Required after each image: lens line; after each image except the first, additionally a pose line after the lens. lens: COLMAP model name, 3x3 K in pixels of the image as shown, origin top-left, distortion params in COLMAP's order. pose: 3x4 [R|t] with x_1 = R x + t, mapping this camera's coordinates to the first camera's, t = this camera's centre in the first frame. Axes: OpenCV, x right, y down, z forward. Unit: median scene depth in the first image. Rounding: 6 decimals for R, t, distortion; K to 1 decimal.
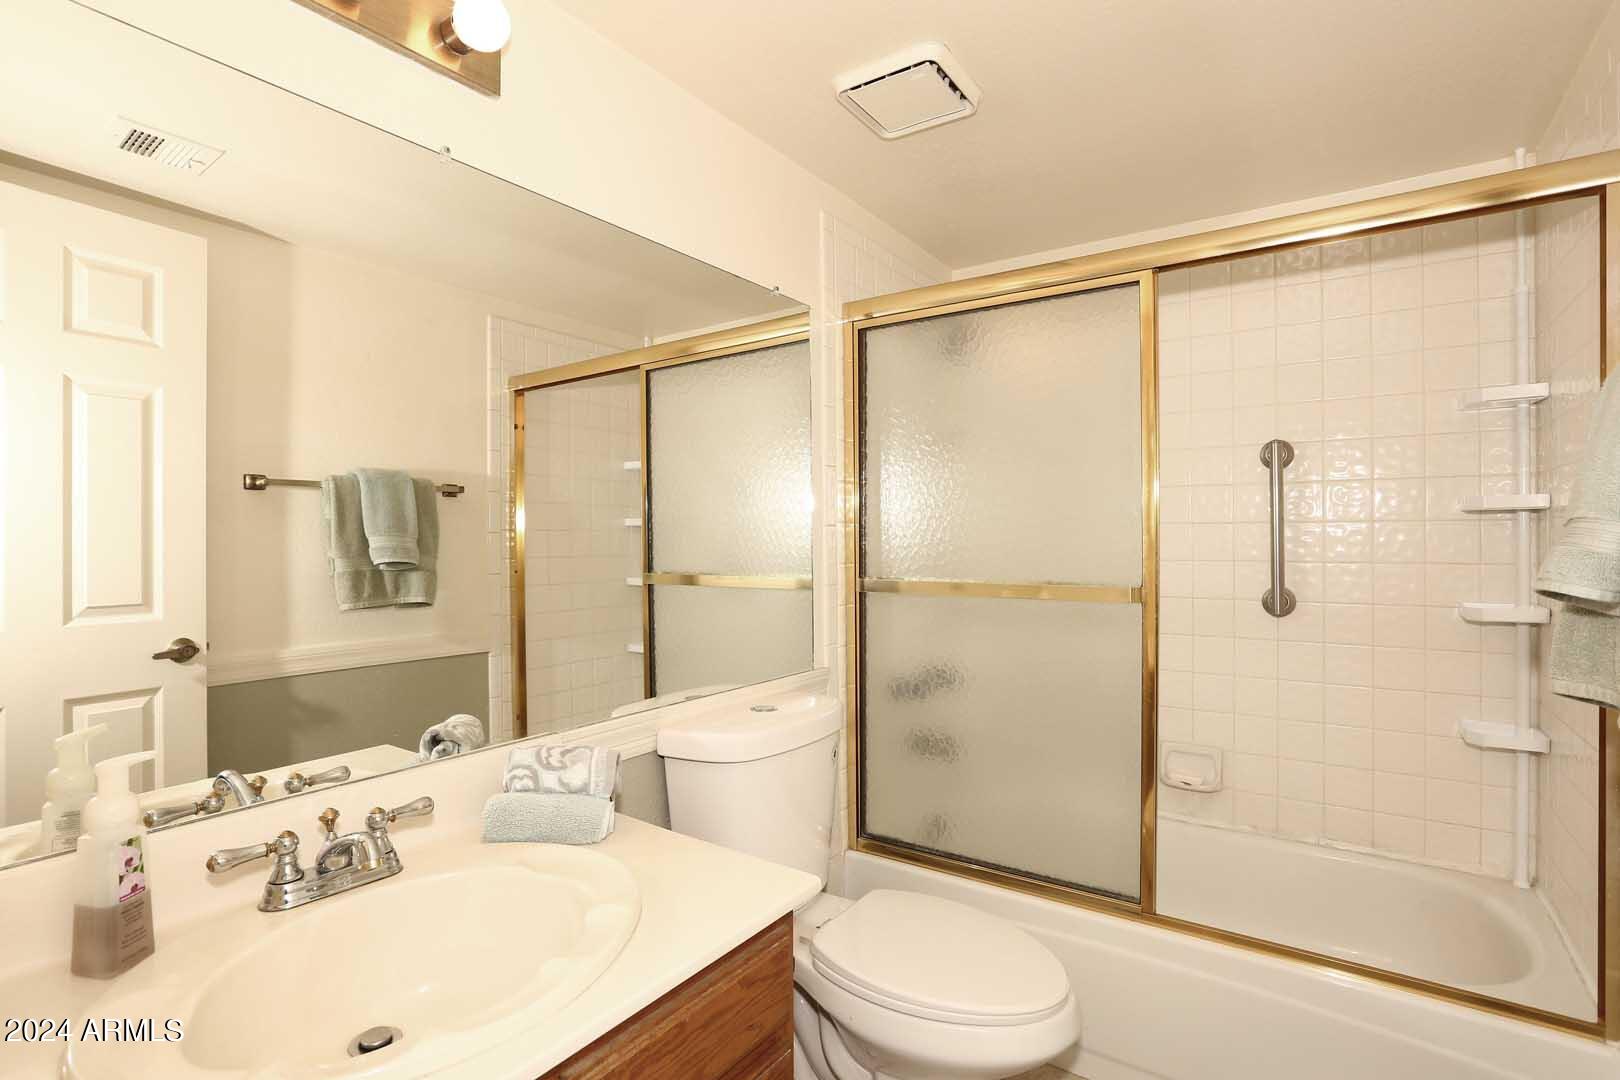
lens RADIAL K [[800.0, 0, 811.3], [0, 800.0, 532.3], [0, 0, 1]] dist [-0.058341, 0.030499]
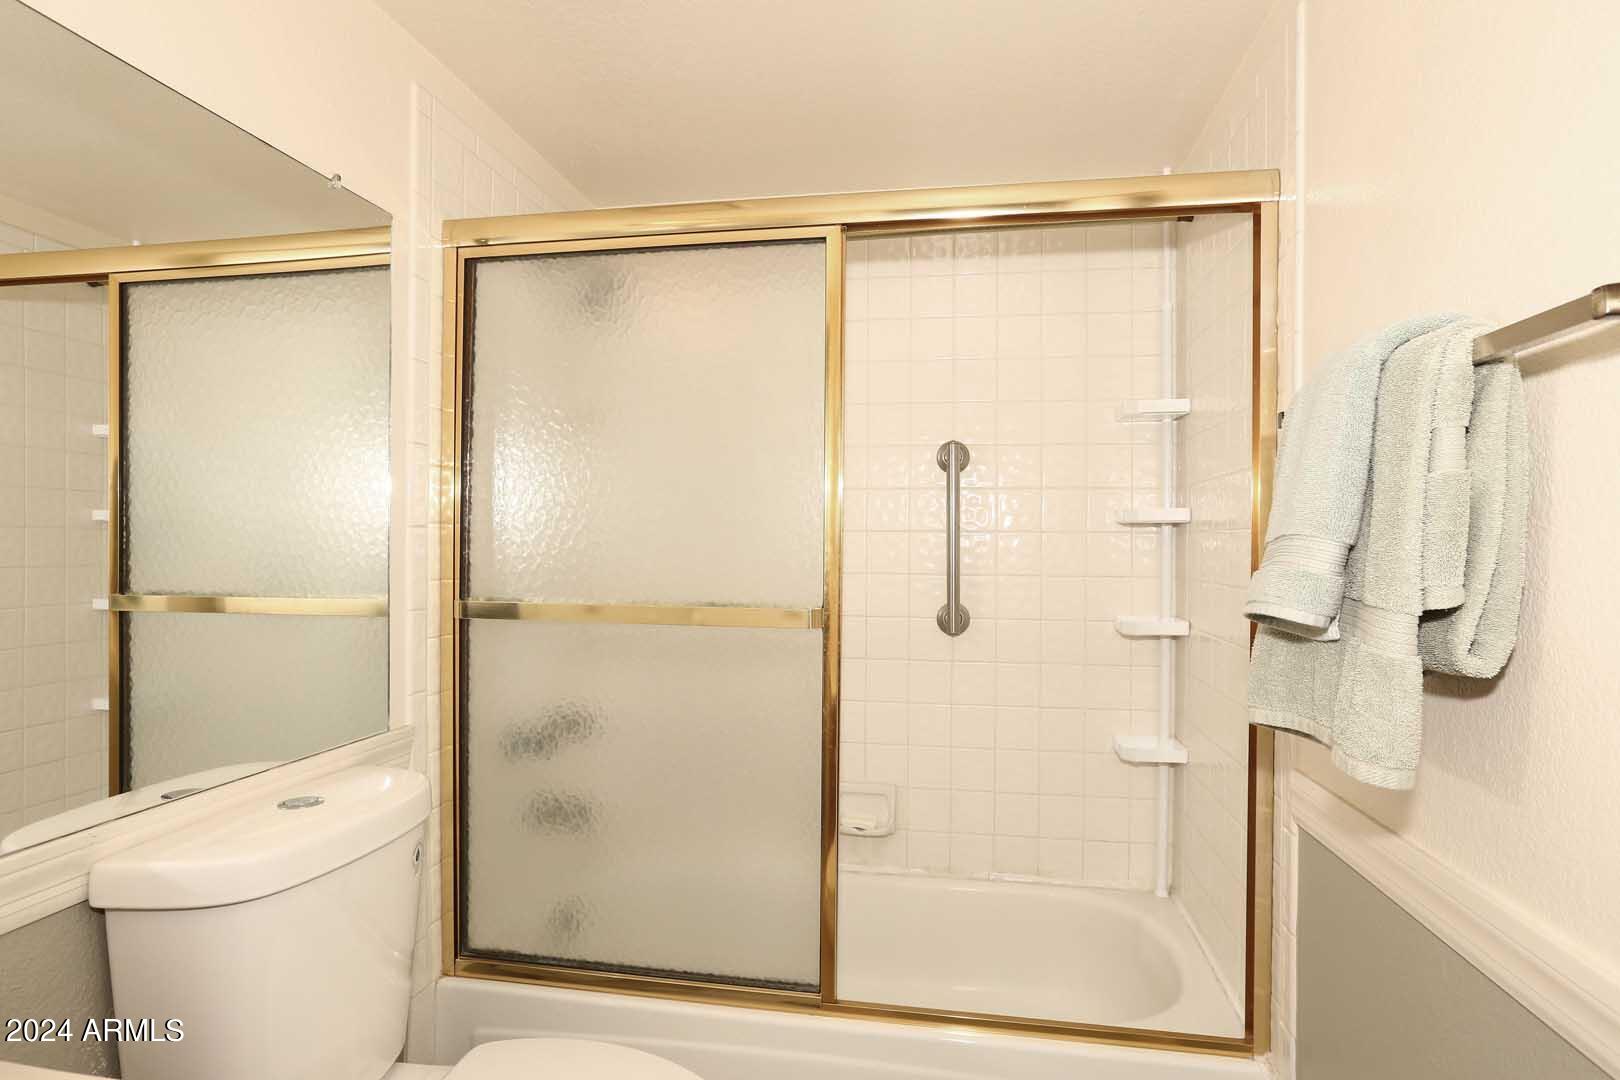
lens RADIAL K [[899.3, 0, 810.0], [0, 899.3, 540.0], [0, 0, 1]] dist [-0.067277, 0.049525]
pose [[0.912197, 0.011848, 0.409581, 0.018026], [-0.013966, 0.999900, 0.002181, -0.003179], [-0.409514, -0.007710, 0.912271, 0.129223]]
